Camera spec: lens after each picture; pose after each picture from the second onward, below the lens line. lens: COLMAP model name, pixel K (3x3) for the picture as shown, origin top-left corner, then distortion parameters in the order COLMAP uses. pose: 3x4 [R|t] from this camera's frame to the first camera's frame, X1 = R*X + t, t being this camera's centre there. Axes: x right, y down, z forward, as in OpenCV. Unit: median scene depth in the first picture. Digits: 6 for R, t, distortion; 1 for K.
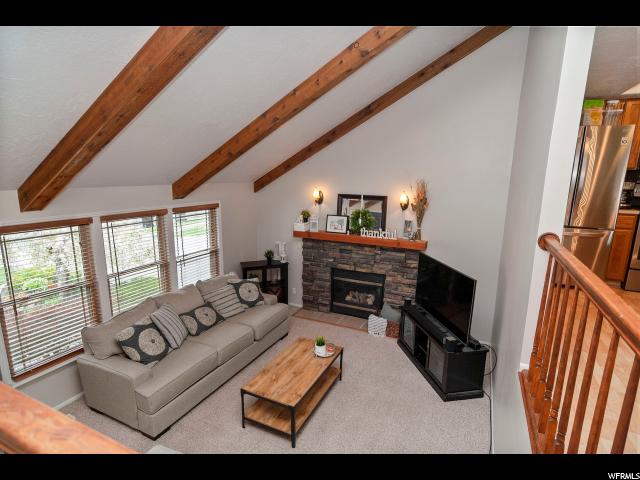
lens RADIAL K [[347.0, 0, 324.4], [0, 347.0, 240.3], [0, 0, 1]] dist [0.003487, -0.000564]
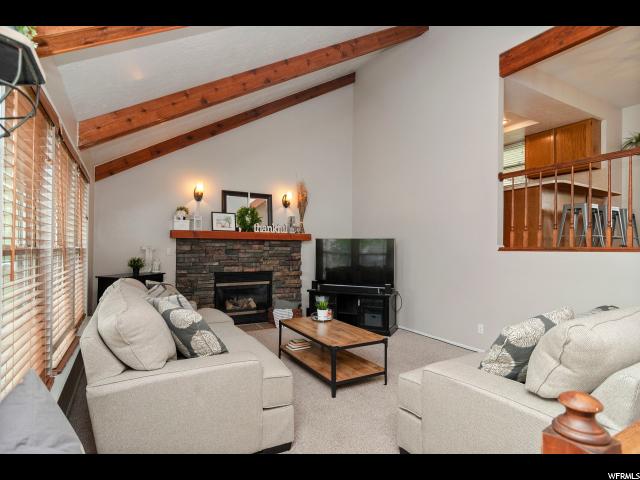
lens RADIAL K [[347.0, 0, 322.6], [0, 347.0, 241.7], [0, 0, 1]] dist [0.003487, -0.000564]
pose [[0.580002, 0.001144, 0.814614, -0.566919], [0.163361, 0.979522, -0.117688, 0.157658], [-0.798067, 0.201336, 0.567938, 0.280060]]
